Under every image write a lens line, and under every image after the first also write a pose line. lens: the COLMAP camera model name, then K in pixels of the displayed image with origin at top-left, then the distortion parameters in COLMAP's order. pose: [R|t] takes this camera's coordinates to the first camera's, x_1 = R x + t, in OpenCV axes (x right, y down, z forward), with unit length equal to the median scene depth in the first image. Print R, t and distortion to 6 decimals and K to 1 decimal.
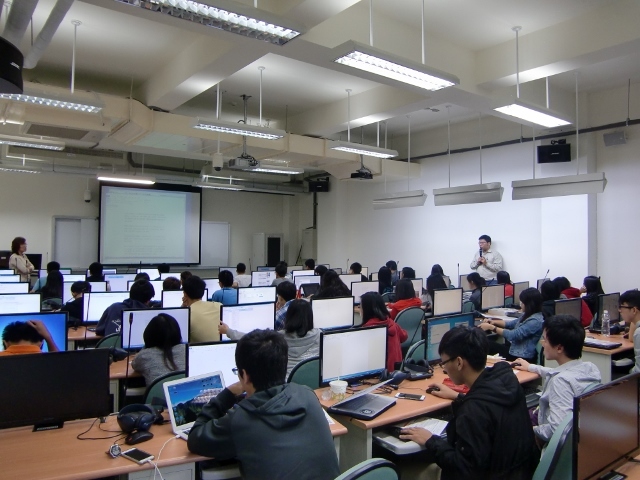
lens RADIAL K [[501.5, 0, 324.9], [0, 501.5, 233.9], [0, 0, 1]] dist [-0.102902, 0.082925]
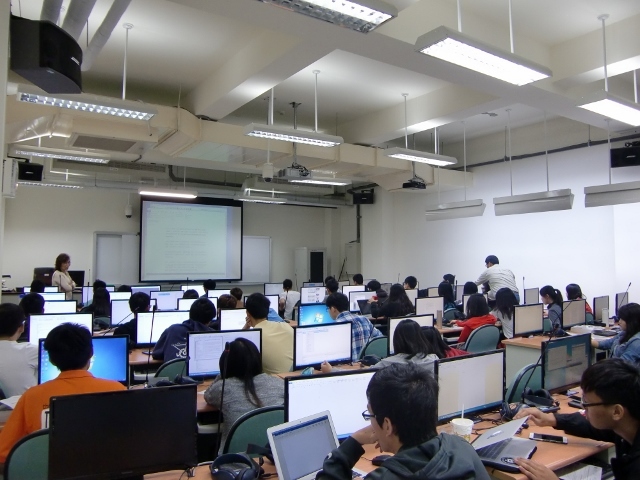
lens RADIAL K [[501.5, 0, 324.0], [0, 501.5, 234.1], [0, 0, 1]] dist [-0.102902, 0.082925]
pose [[0.998282, -0.012936, -0.057140, -0.054003], [0.011285, 0.999512, -0.029123, 0.002299], [0.057489, 0.028429, 0.997941, 0.055605]]
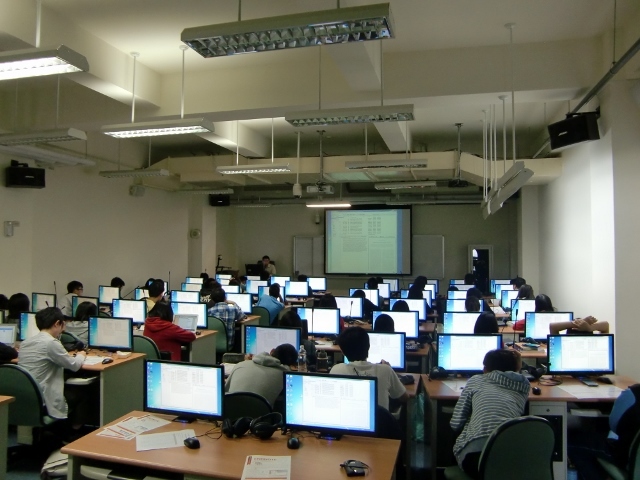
lens RADIAL K [[501.5, 0, 322.2], [0, 501.5, 235.0], [0, 0, 1]] dist [-0.102902, 0.082925]
pose [[0.621638, -0.032194, -0.782643, 0.769892], [0.021219, 0.999480, -0.024260, -0.006126], [0.783017, -0.001526, 0.621998, 0.281718]]
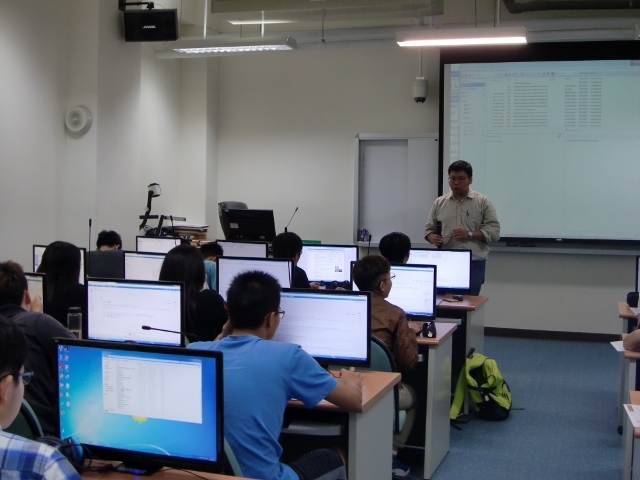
lens RADIAL K [[850.2, 0, 319.6], [0, 850.2, 235.7], [0, 0, 1]] dist [-0.127244, 0.000000]
pose [[0.579633, 0.034259, -0.814157, 0.171693], [0.013340, 0.998583, 0.051517, 0.027777], [0.814769, -0.040721, 0.578355, 0.639052]]
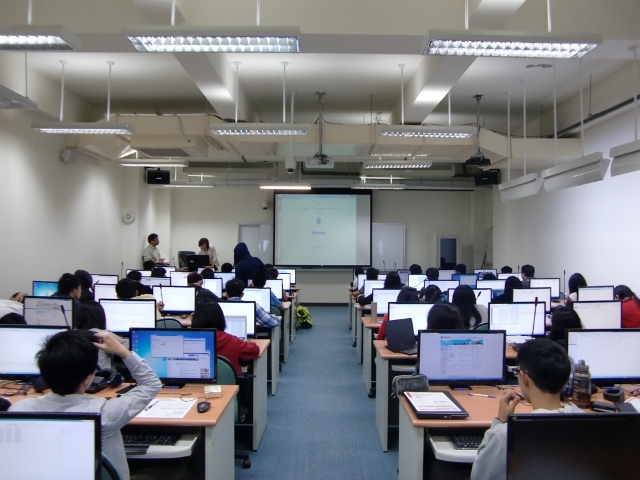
lens RADIAL K [[501.5, 0, 322.7], [0, 501.5, 233.6], [0, 0, 1]] dist [-0.102902, 0.082925]
pose [[0.802974, -0.020380, -0.595665, 0.432285], [0.015636, 0.999792, -0.013129, 0.011645], [0.595809, 0.001229, 0.803125, 0.223208]]
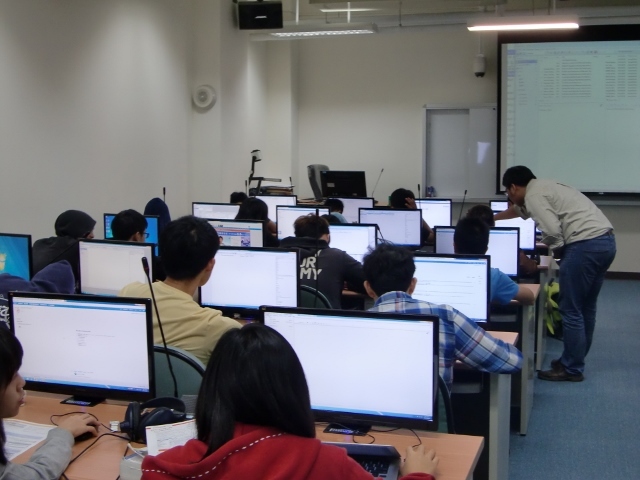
lens RADIAL K [[850.2, 0, 313.2], [0, 850.2, 236.5], [0, 0, 1]] dist [-0.127244, 0.000000]
pose [[0.580967, 0.062992, -0.811486, 0.250018], [0.029020, 0.994764, 0.097996, 0.020904], [0.813409, -0.080481, 0.576097, 0.424189]]
